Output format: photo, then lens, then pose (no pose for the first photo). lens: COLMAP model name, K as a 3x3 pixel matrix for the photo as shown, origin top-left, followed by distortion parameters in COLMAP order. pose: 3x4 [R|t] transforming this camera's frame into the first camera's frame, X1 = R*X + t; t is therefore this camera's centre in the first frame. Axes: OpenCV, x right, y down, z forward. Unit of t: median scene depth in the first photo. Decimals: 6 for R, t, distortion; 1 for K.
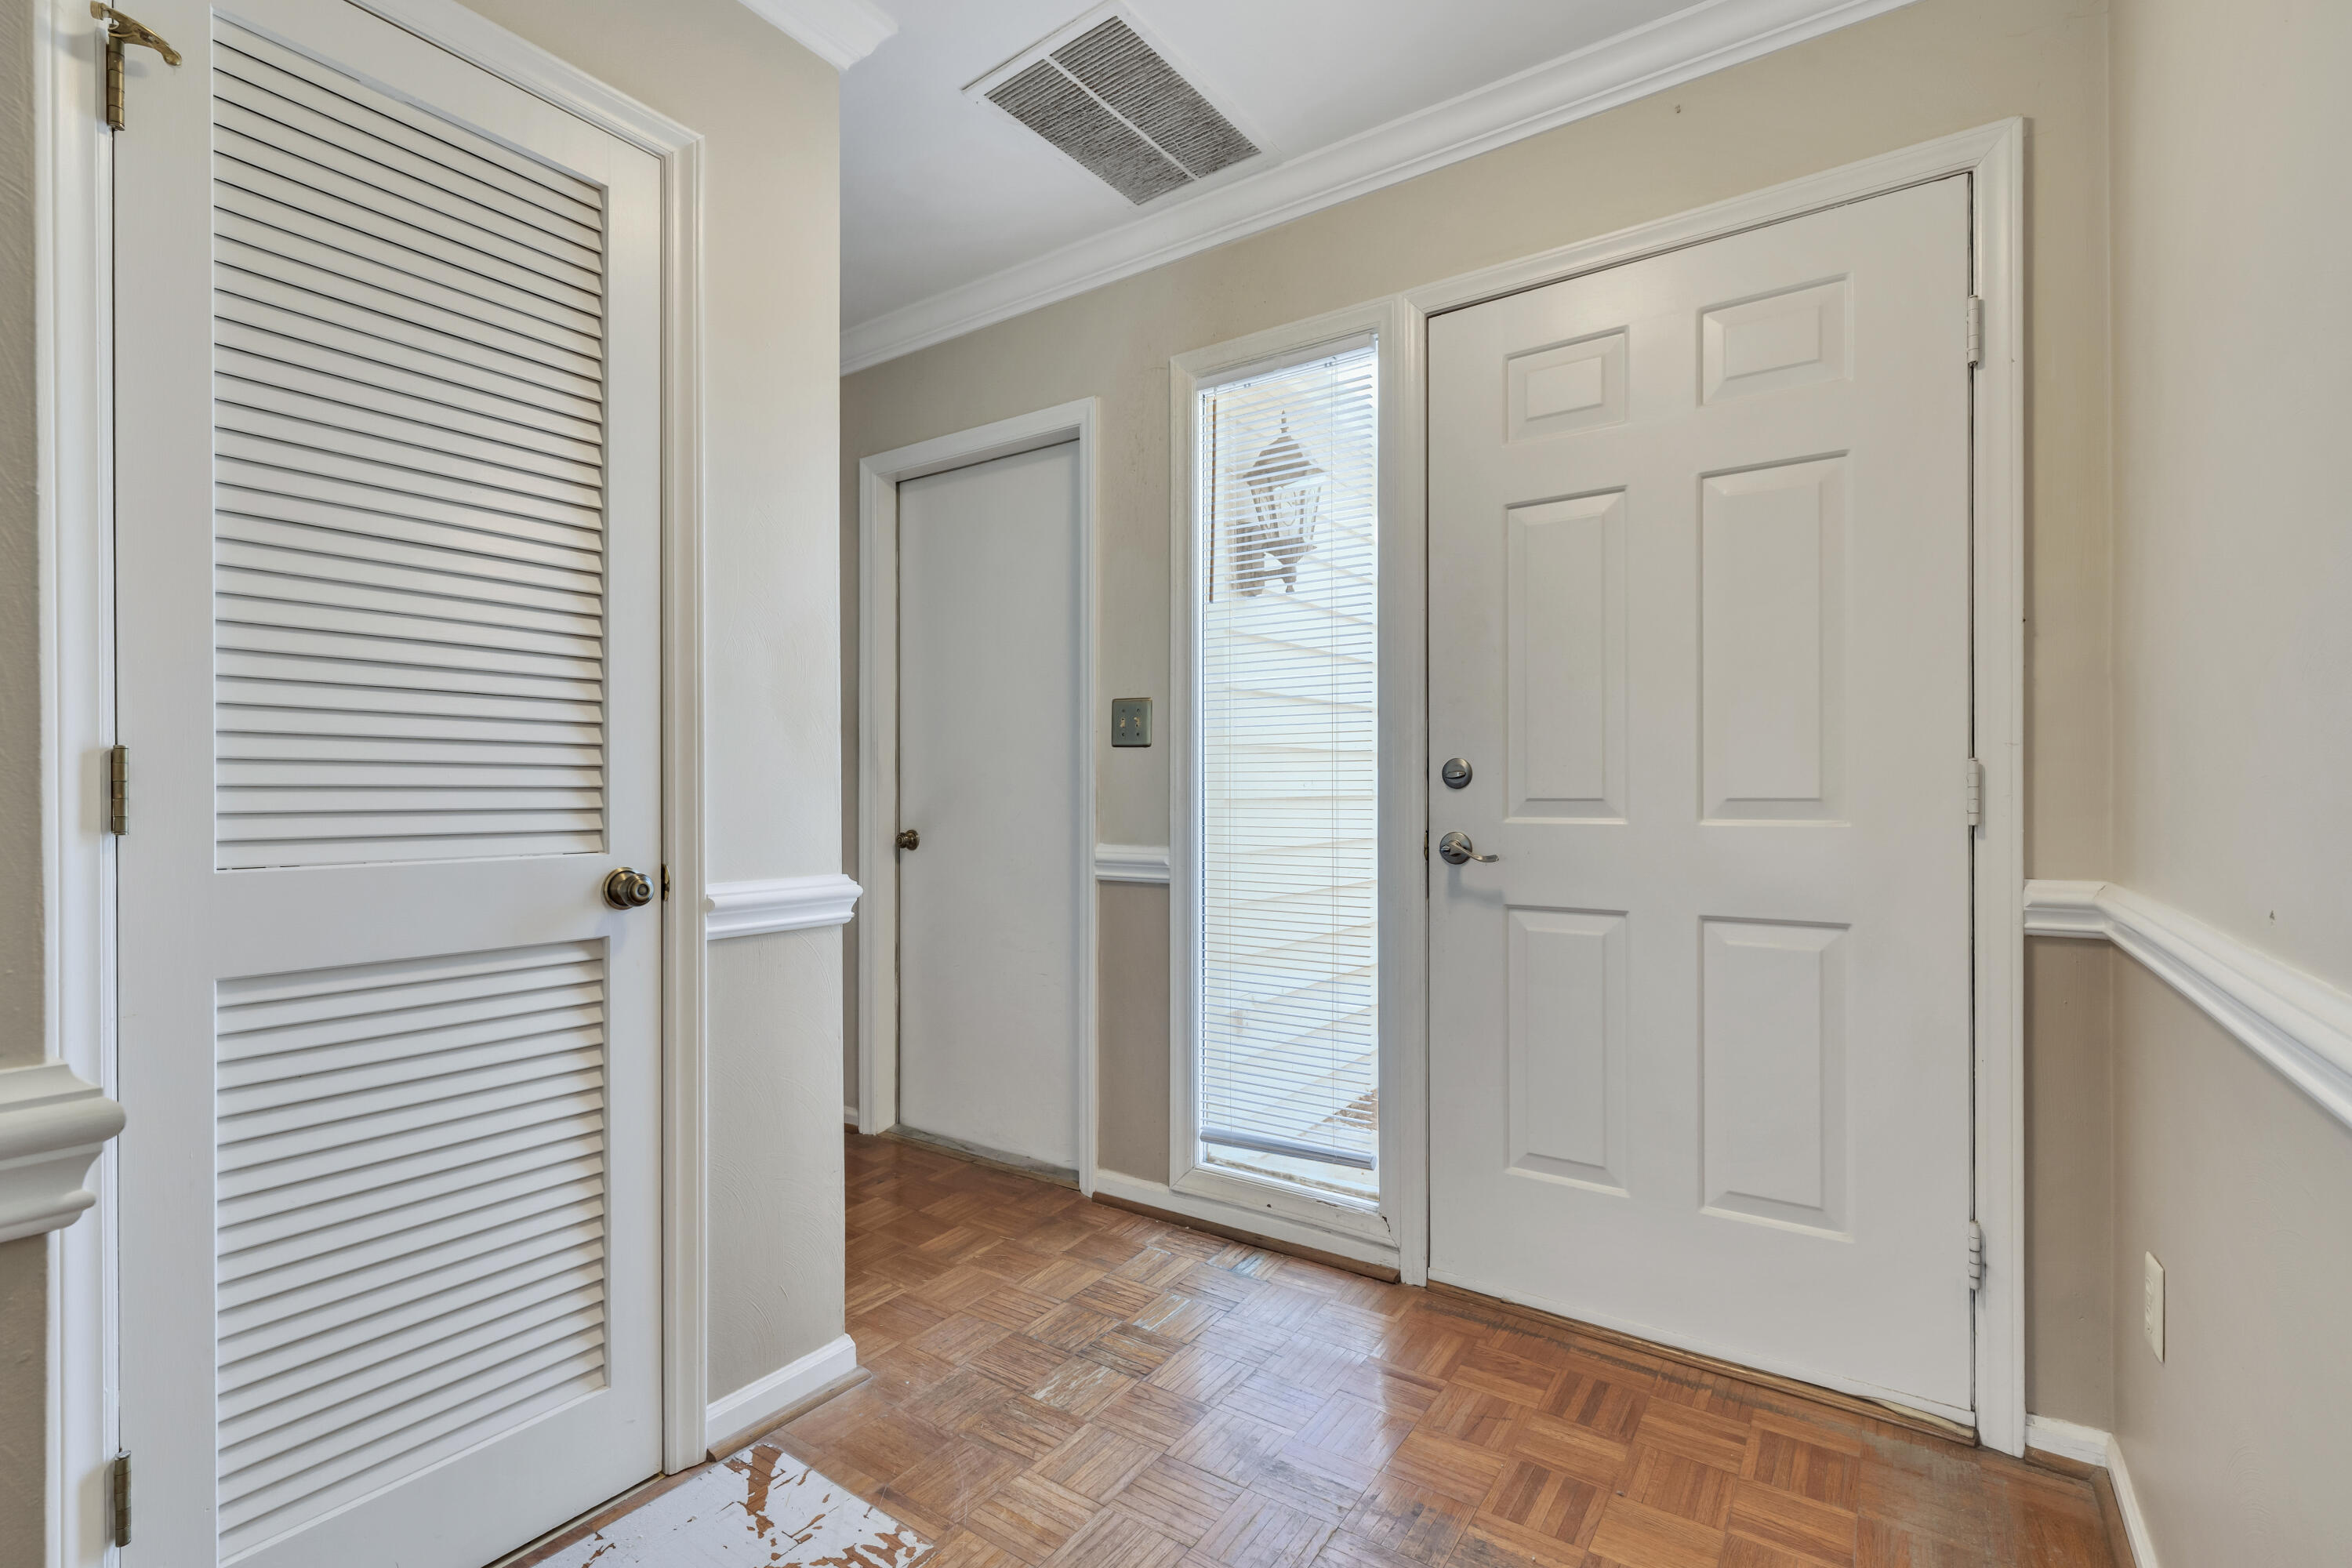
lens RADIAL K [[1050.3, 0, 1176.8], [0, 1050.3, 792.4], [0, 0, 1]] dist [0.000796, 0.000203]
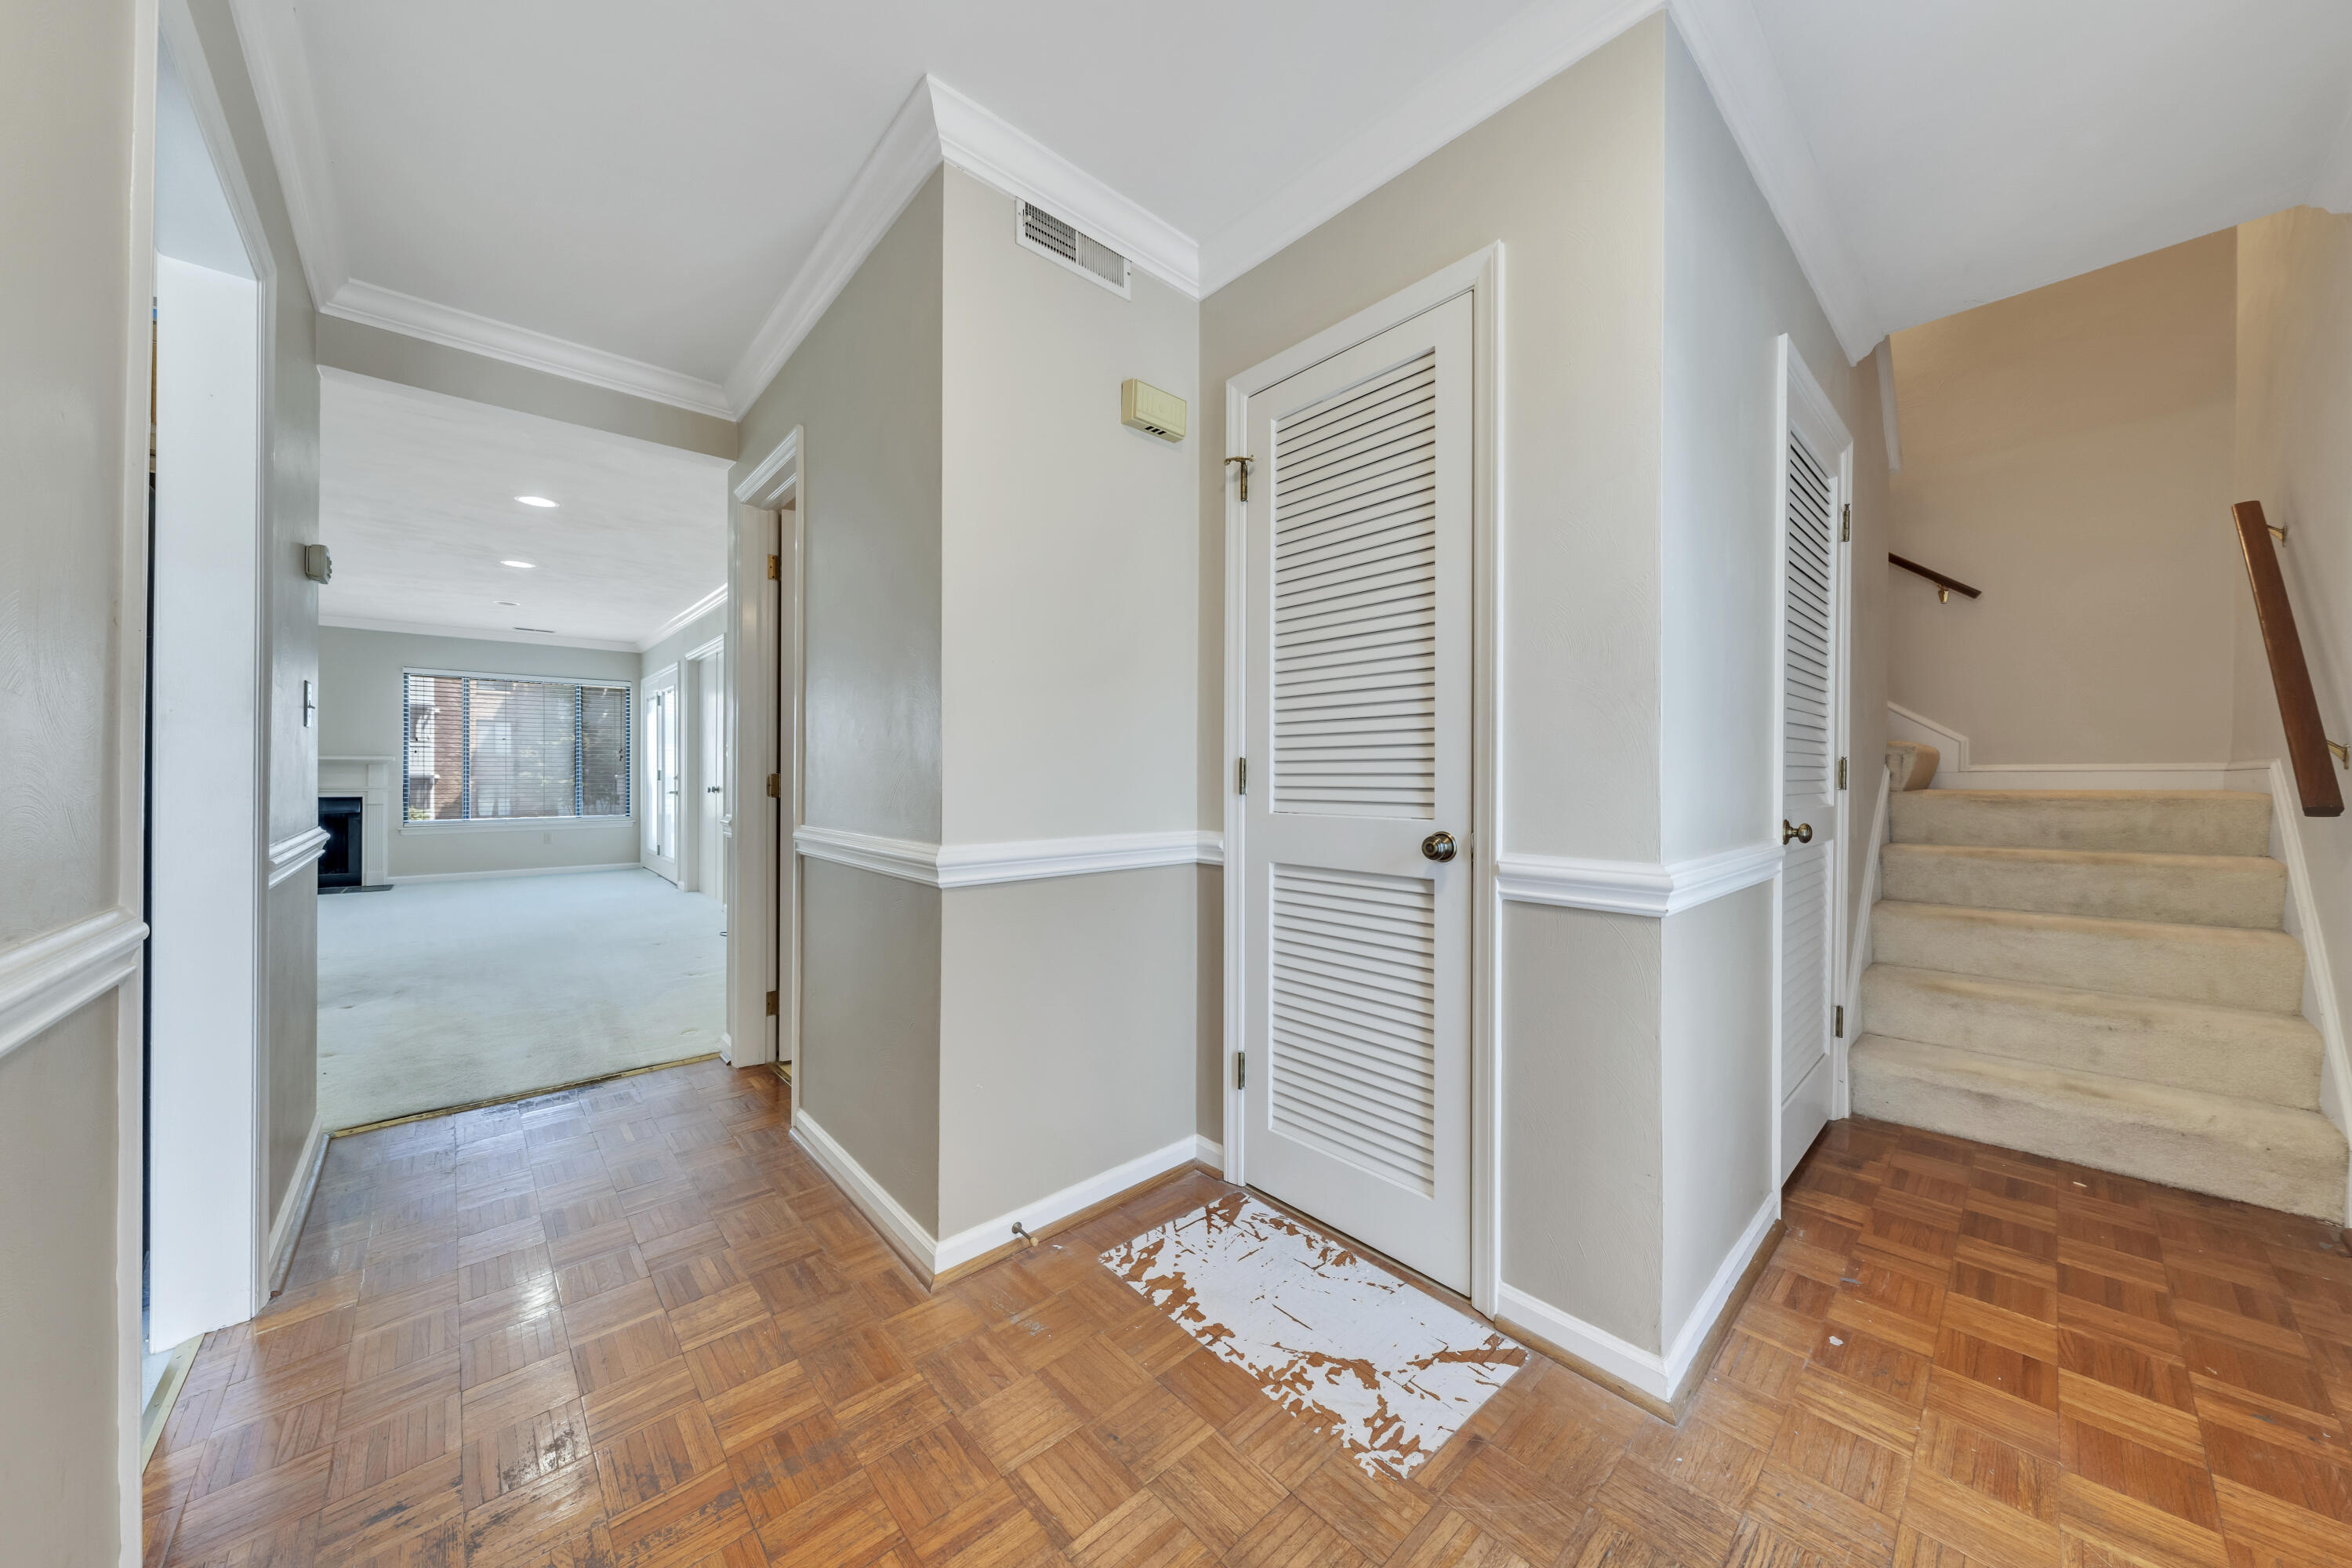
lens RADIAL K [[805.0, 0, 1157.8], [0, 805.0, 776.2], [0, 0, 1]] dist [-0.000746, -0.000078]
pose [[-0.239533, -0.000516, -0.970888, 0.601902], [-0.001970, 0.999998, -0.000046, -0.000399], [0.970886, 0.001901, -0.239533, 0.909943]]
